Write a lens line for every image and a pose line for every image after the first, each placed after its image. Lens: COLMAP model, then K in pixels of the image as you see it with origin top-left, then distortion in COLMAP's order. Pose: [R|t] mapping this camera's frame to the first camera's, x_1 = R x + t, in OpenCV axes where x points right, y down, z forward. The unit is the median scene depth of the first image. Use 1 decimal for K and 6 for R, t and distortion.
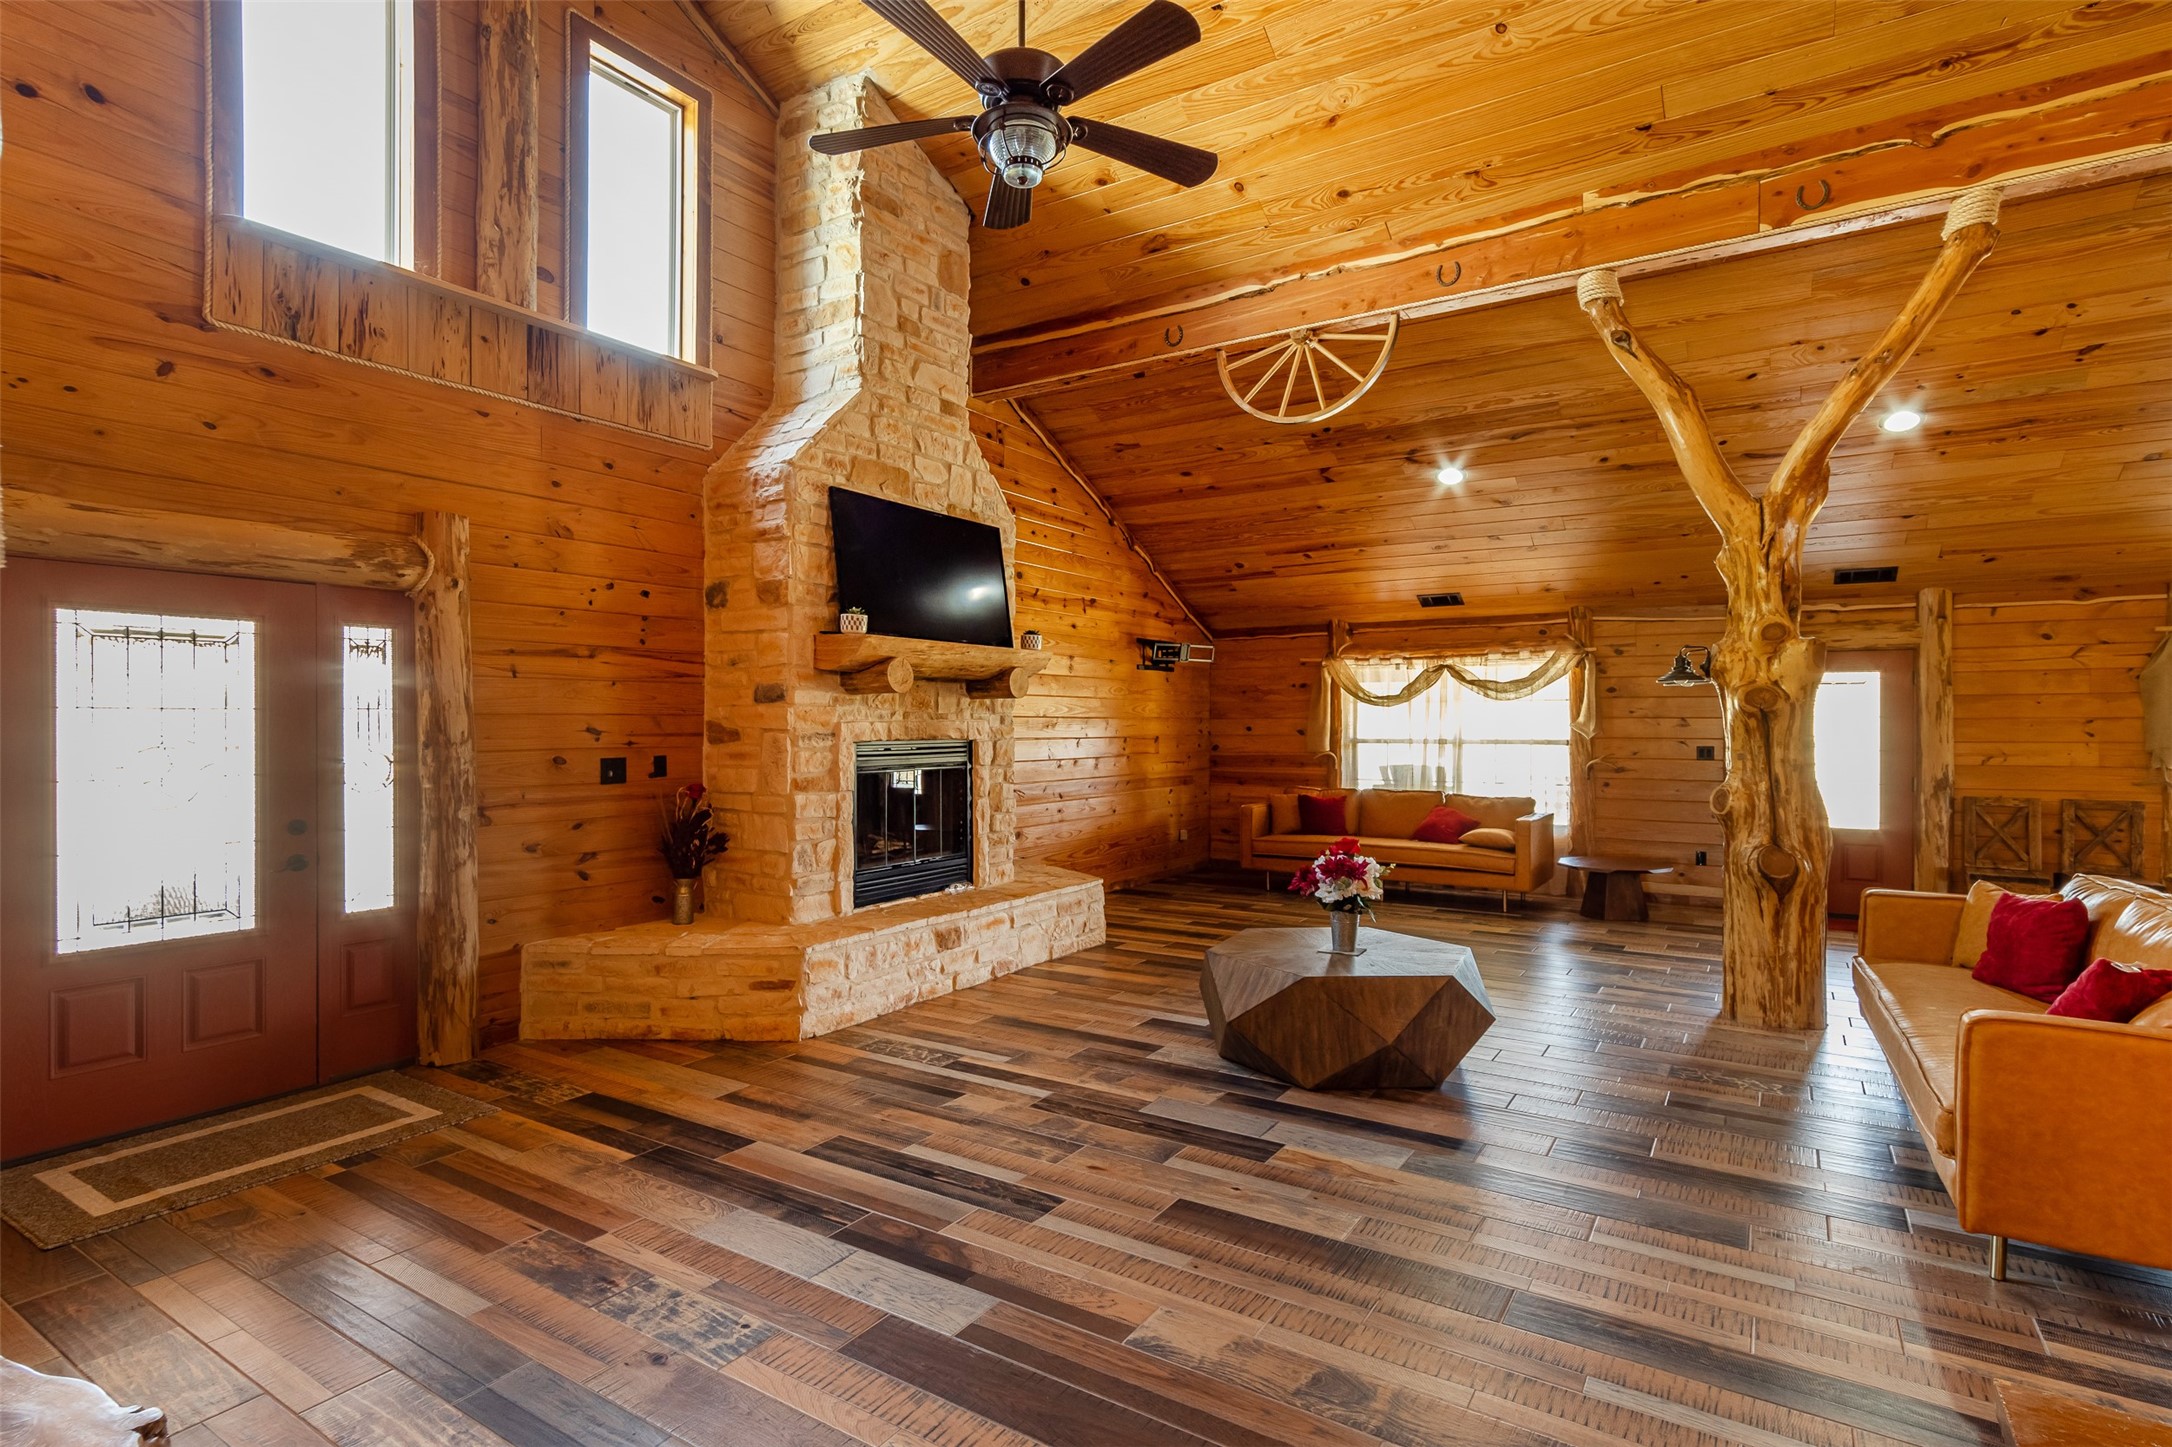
lens RADIAL K [[1071.9, 0, 1085.6], [0, 1071.9, 723.5], [0, 0, 1]] dist [-0.003609, -0.000488]
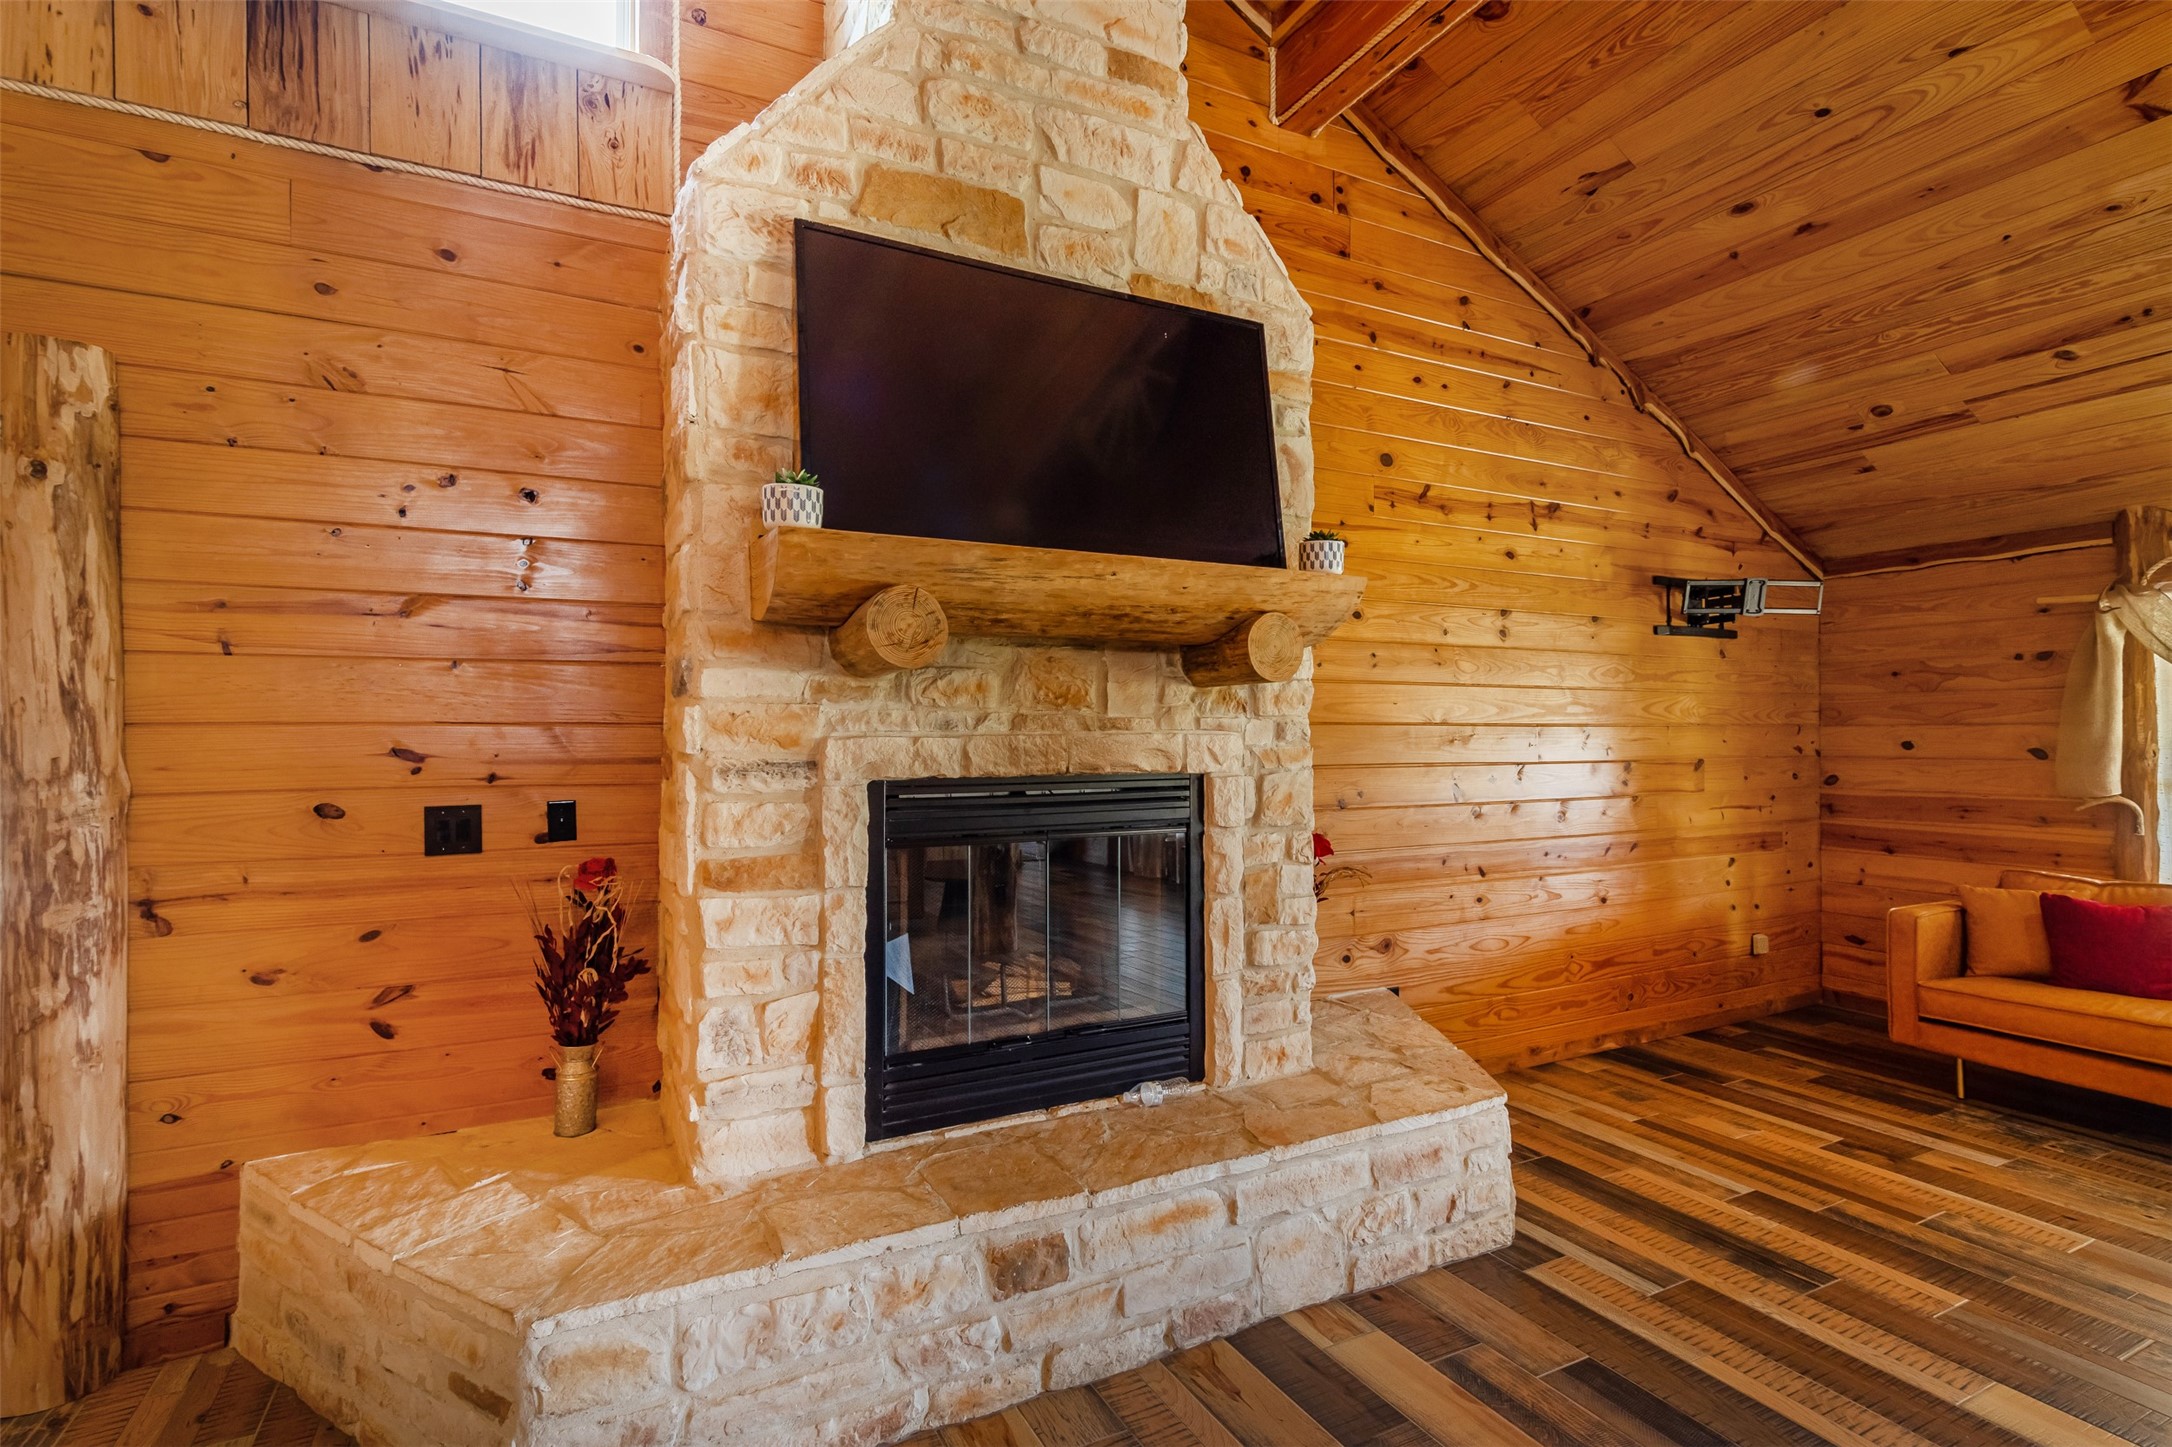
lens RADIAL K [[1164.7, 0, 1086.5], [0, 1164.7, 723.9], [0, 0, 1]] dist [0.001895, -0.000241]
pose [[0.895302, -0.005264, -0.445428, 0.080026], [0.001883, 0.999966, -0.008033, -0.002530], [0.445456, 0.006353, 0.895281, 0.529167]]
